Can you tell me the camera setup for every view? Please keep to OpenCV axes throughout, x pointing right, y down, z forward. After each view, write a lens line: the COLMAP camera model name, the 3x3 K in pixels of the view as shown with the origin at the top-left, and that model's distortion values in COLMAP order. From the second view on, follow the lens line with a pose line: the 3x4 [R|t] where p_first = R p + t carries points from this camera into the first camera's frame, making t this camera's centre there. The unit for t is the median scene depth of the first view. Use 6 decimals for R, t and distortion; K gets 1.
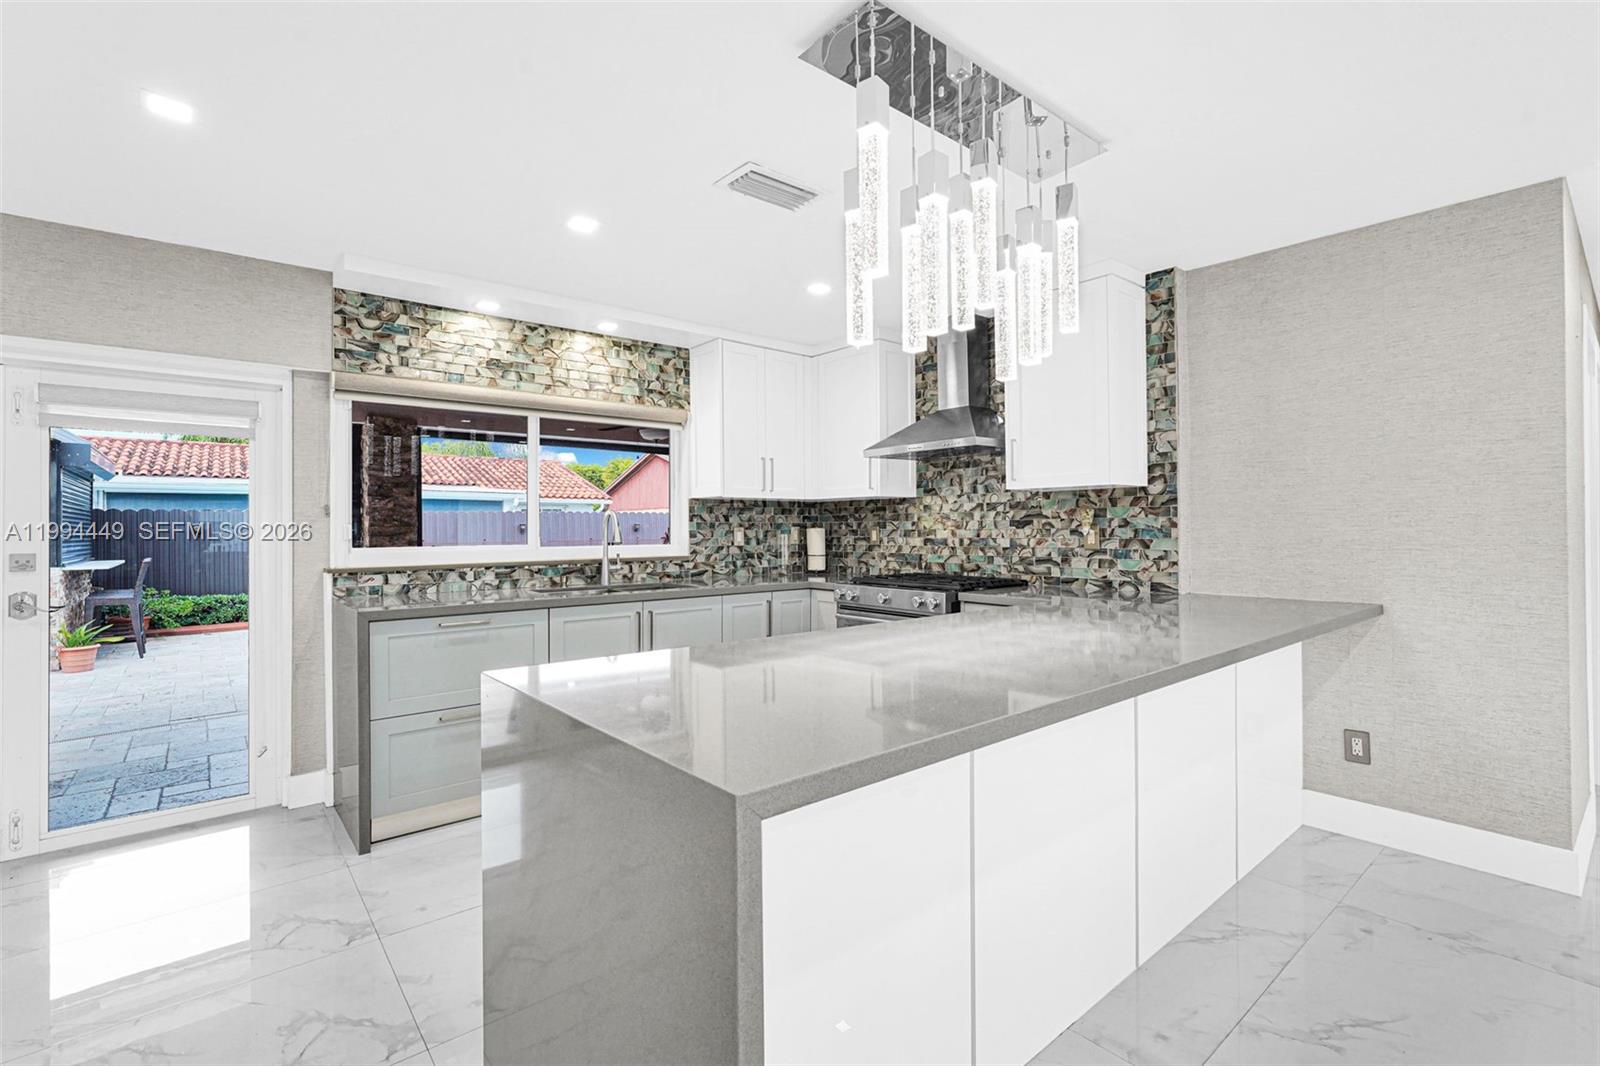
lens RADIAL K [[721.8, 0, 803.3], [0, 721.8, 520.8], [0, 0, 1]] dist [-0.020745, 0.008339]
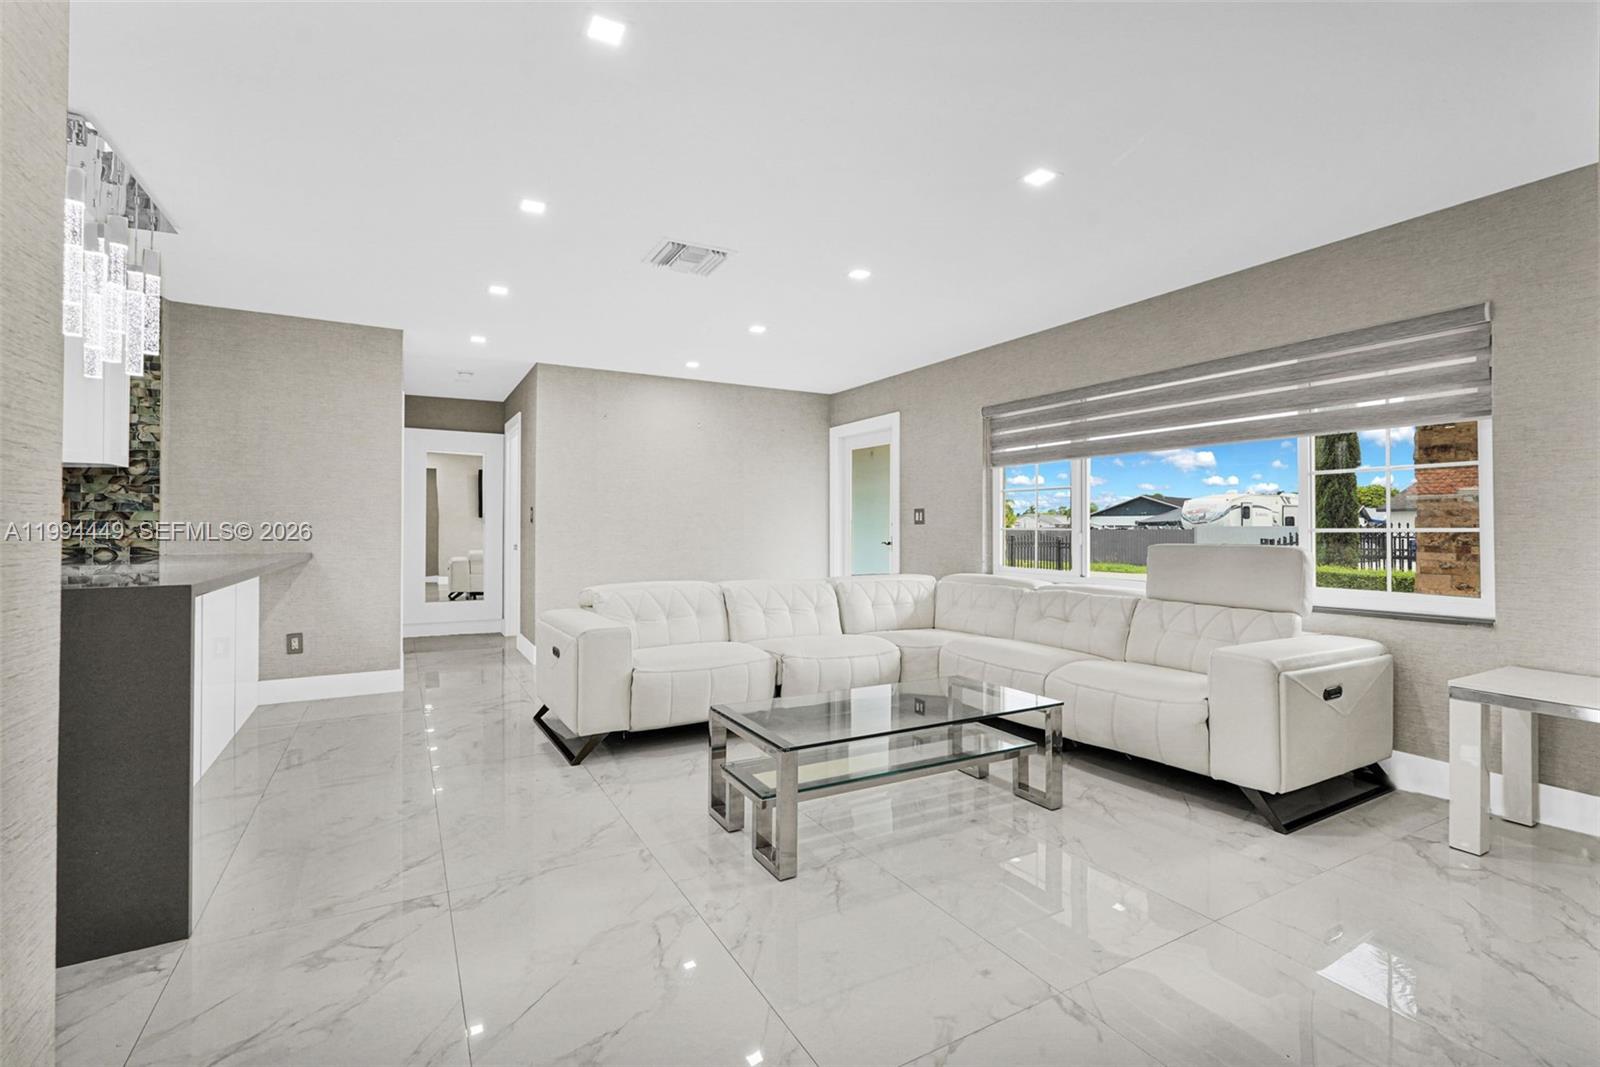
lens RADIAL K [[721.8, 0, 803.3], [0, 721.8, 521.3], [0, 0, 1]] dist [-0.020745, 0.008339]
pose [[0.185512, 0.016598, 0.982502, -0.405541], [-0.010800, 0.999831, -0.014852, 0.039588], [-0.982583, -0.007856, 0.185660, -0.280087]]
